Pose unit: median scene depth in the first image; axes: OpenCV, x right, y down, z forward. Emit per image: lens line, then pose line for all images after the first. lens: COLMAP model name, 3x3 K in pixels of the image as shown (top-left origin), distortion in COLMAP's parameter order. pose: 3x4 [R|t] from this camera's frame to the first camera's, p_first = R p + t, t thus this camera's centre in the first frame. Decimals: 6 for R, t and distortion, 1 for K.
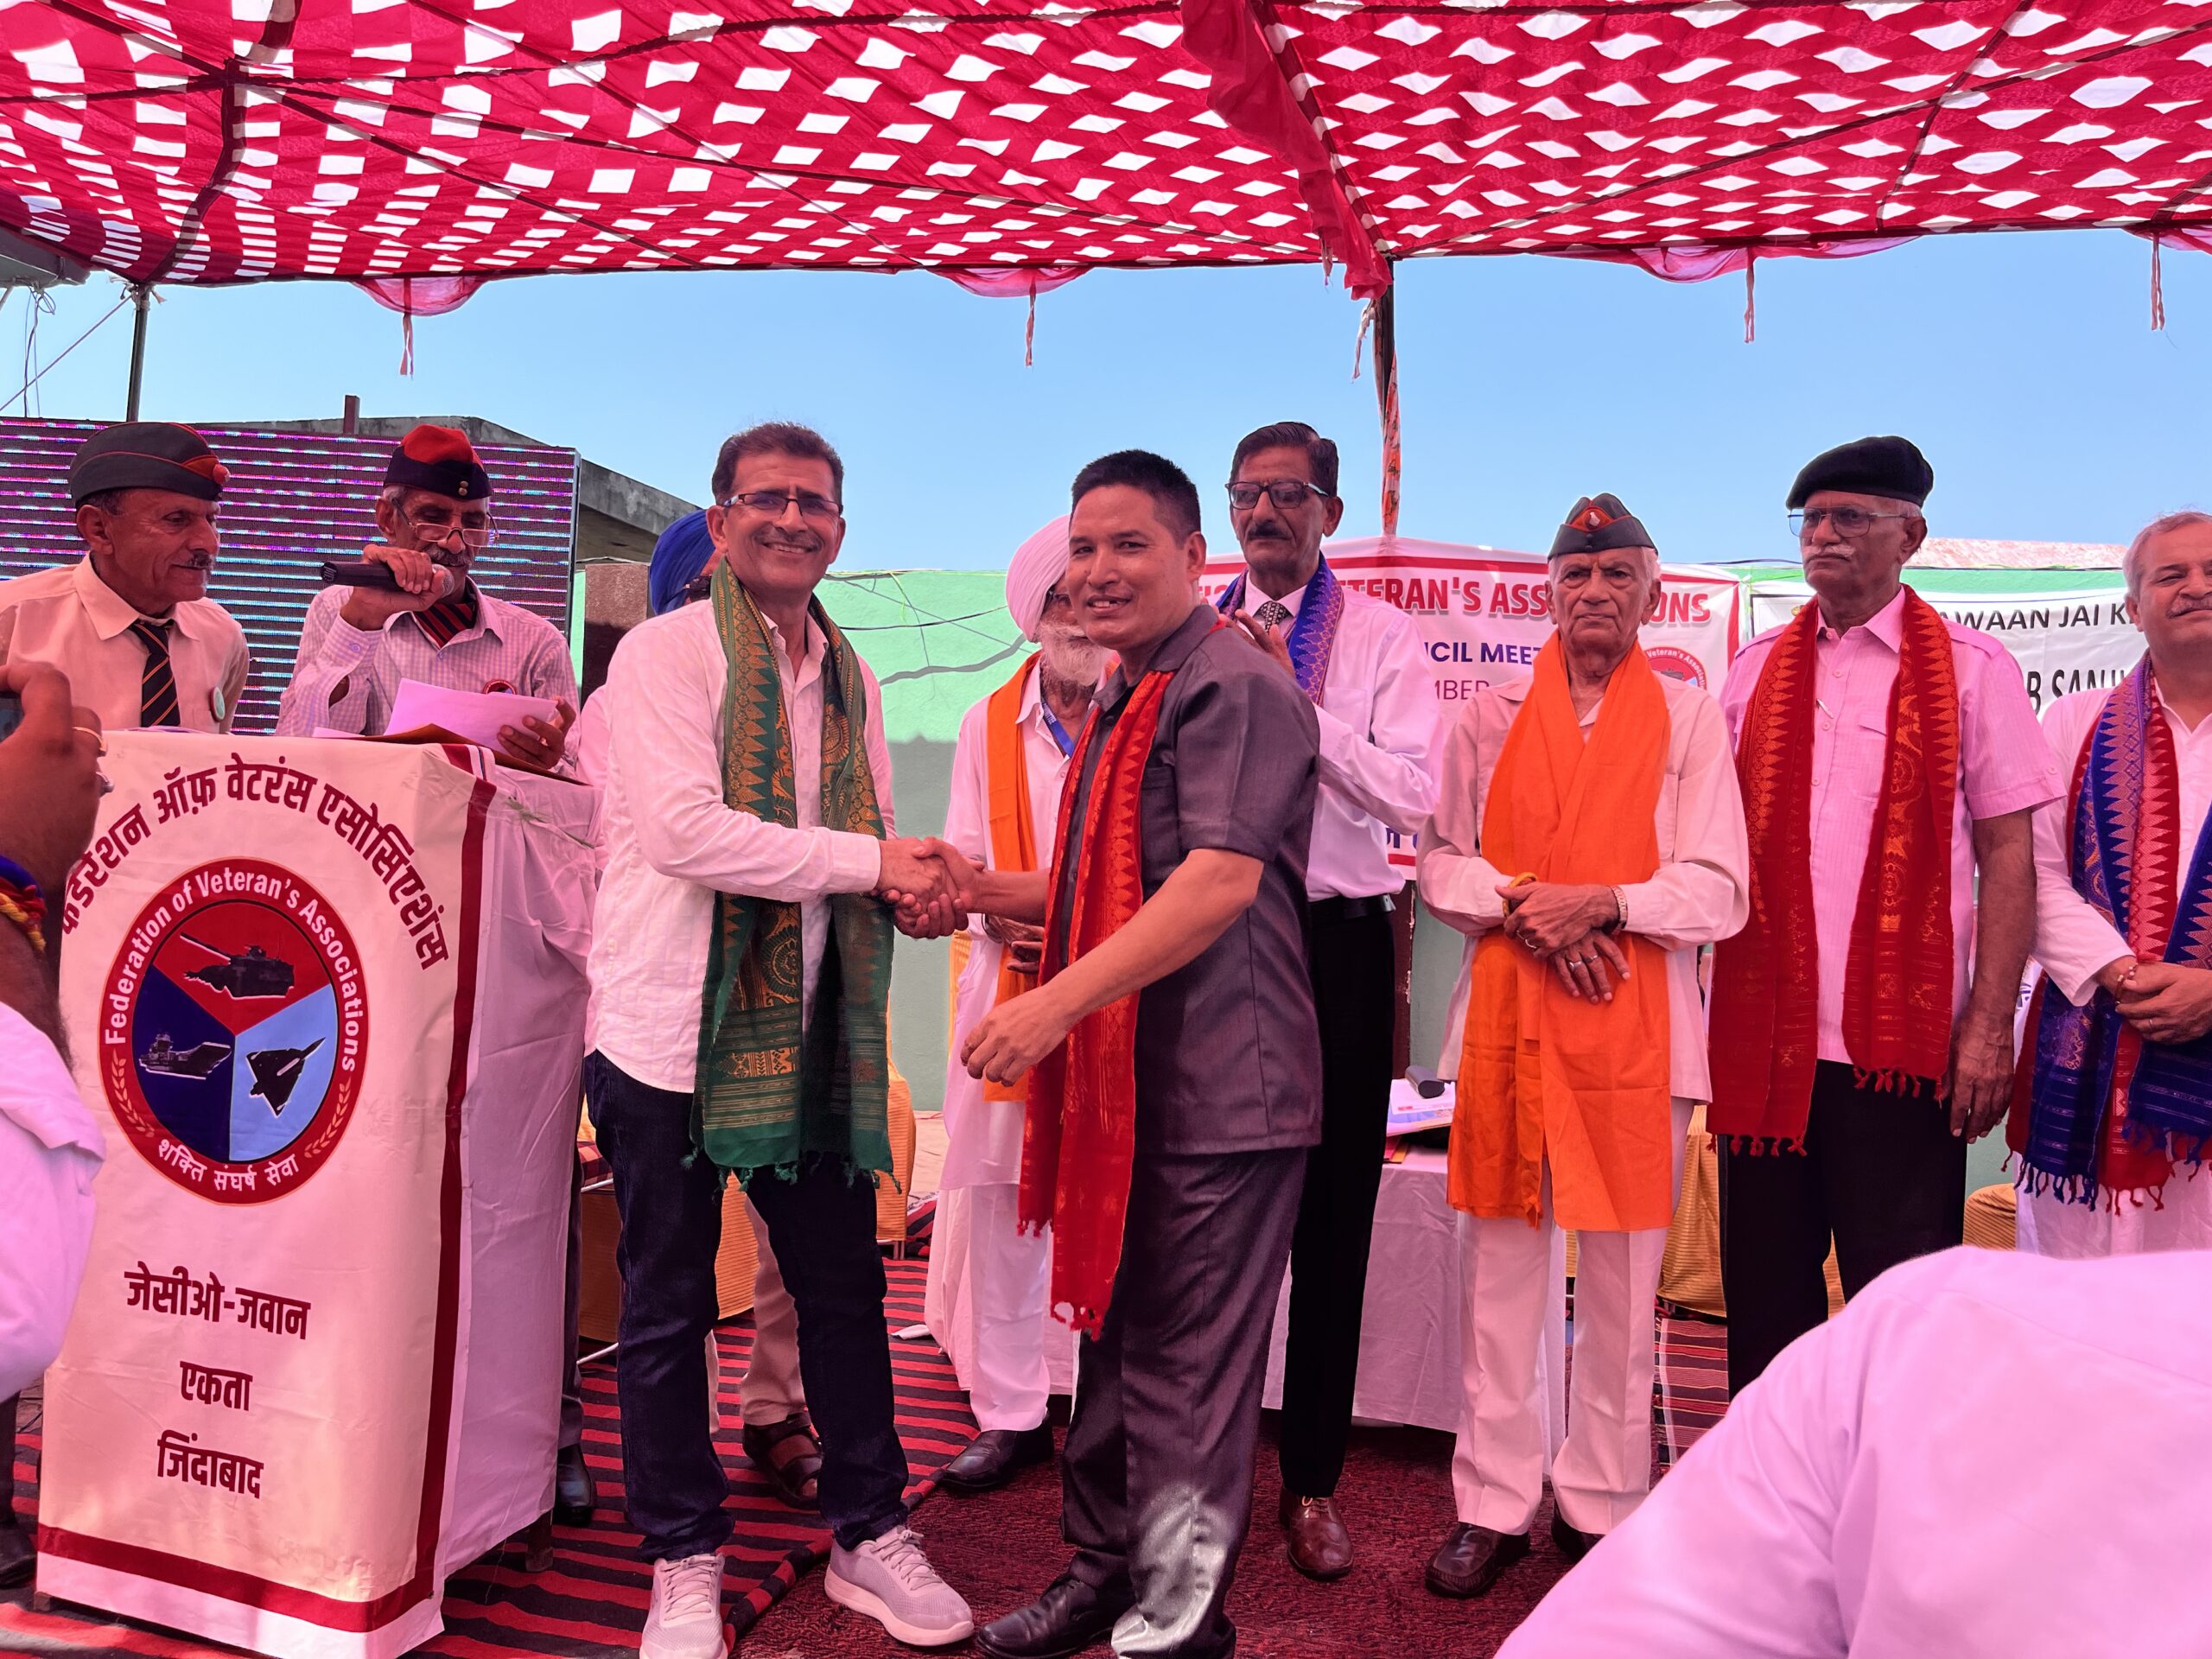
lens RADIAL K [[1603.4, 0, 1106.0], [0, 1603.4, 829.5], [0, 0, 1]] dist [0.103917, -0.102773]
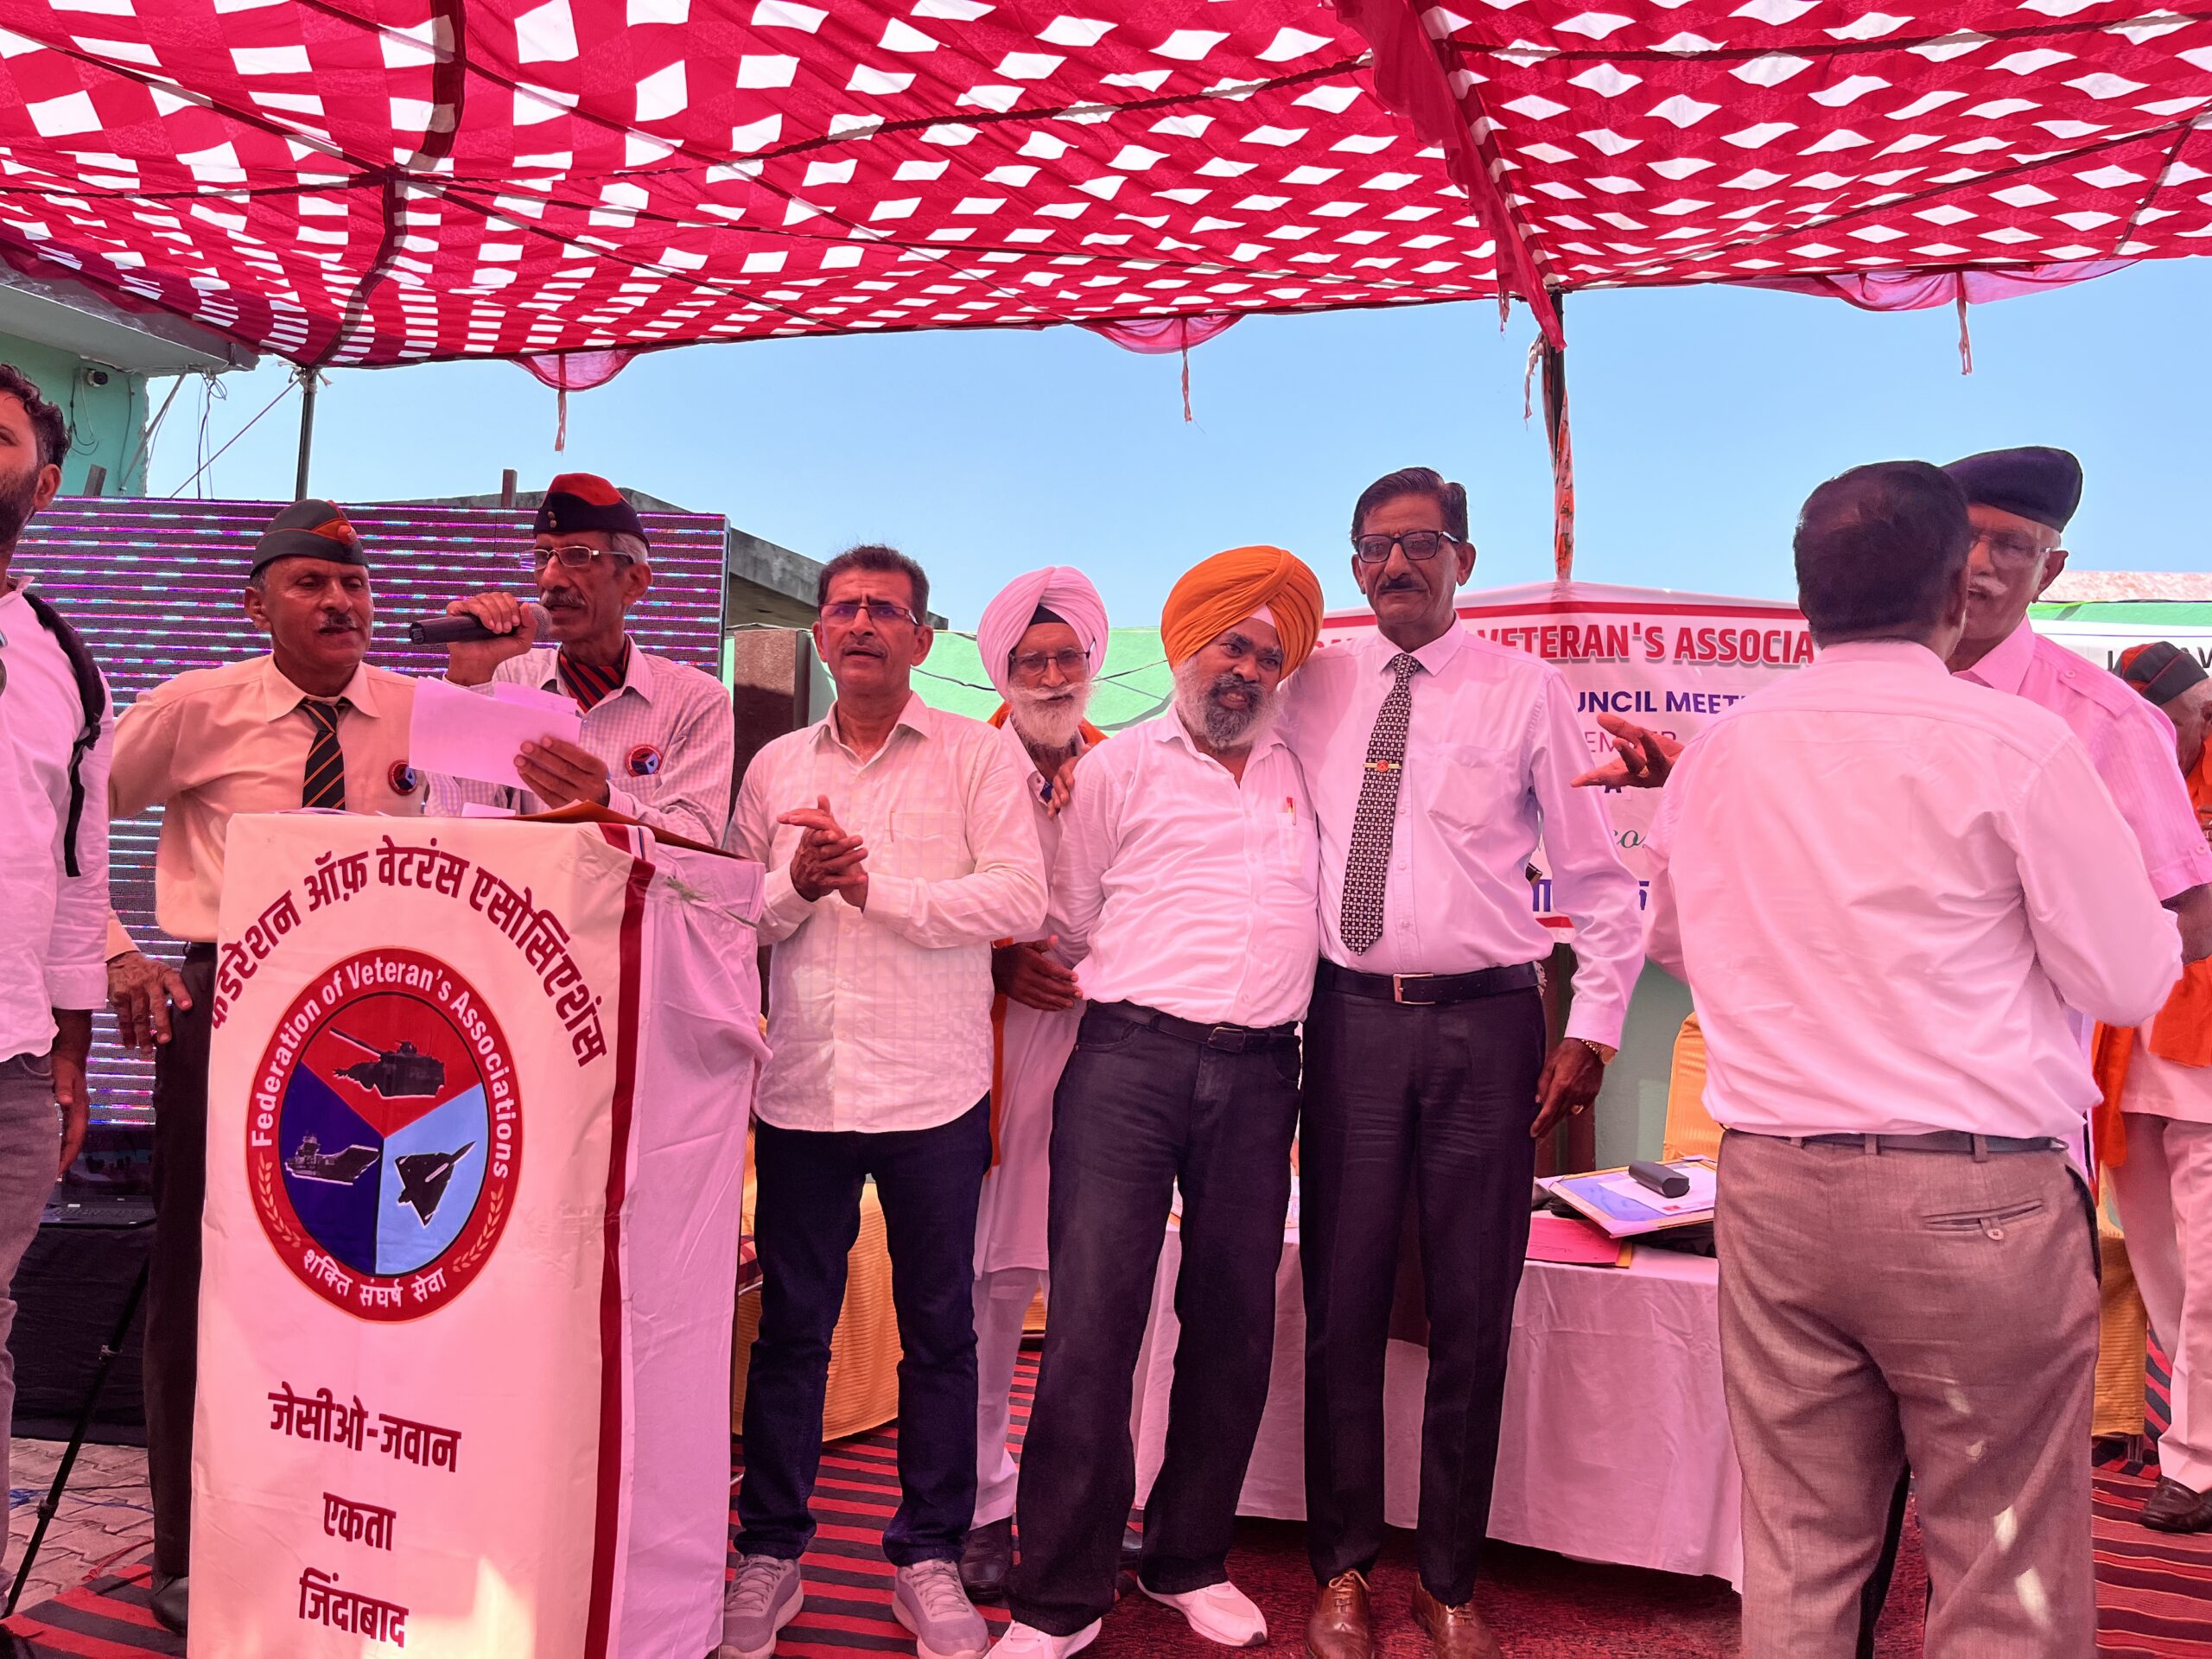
lens RADIAL K [[1603.4, 0, 1106.0], [0, 1603.4, 829.5], [0, 0, 1]] dist [0.103917, -0.102773]
pose [[0.996740, -0.012071, -0.079779, -0.040220], [0.009328, 0.999355, -0.034668, -0.013751], [0.080146, 0.033811, 0.996210, 0.090831]]
